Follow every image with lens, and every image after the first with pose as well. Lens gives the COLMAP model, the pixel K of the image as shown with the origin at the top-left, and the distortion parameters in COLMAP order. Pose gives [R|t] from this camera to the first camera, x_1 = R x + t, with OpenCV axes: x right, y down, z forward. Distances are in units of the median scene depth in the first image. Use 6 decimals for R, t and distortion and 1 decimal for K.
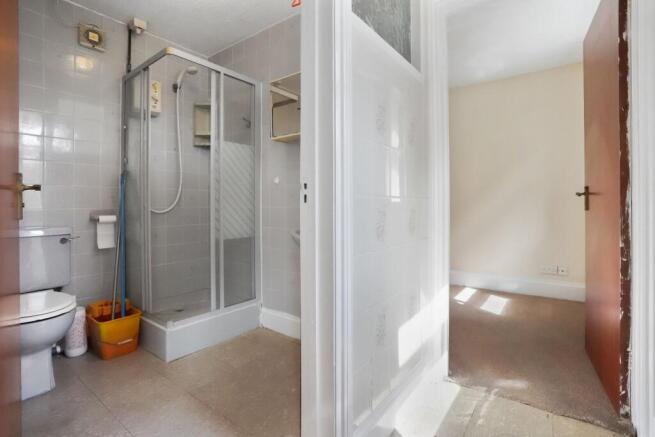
lens RADIAL K [[312.4, 0, 316.5], [0, 312.4, 211.8], [0, 0, 1]] dist [-0.000297, 0.000369]
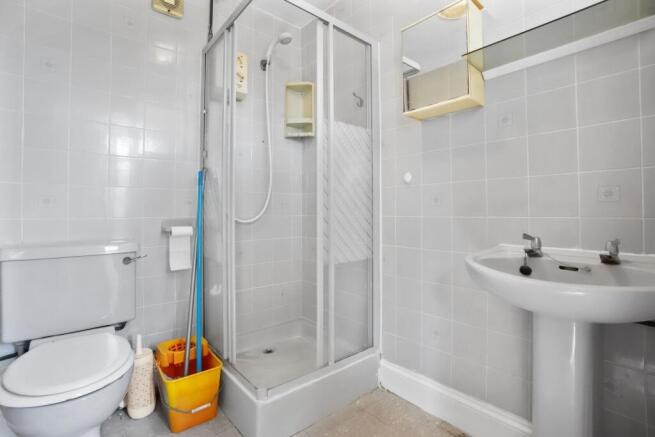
lens RADIAL K [[314.0, 0, 329.7], [0, 314.0, 216.1], [0, 0, 1]] dist [-0.001099, 0.000435]
pose [[0.983002, 0.003991, -0.183553, -0.169995], [-0.005106, 0.999971, -0.005597, -0.010928], [0.183526, 0.006439, 0.982994, 0.302872]]
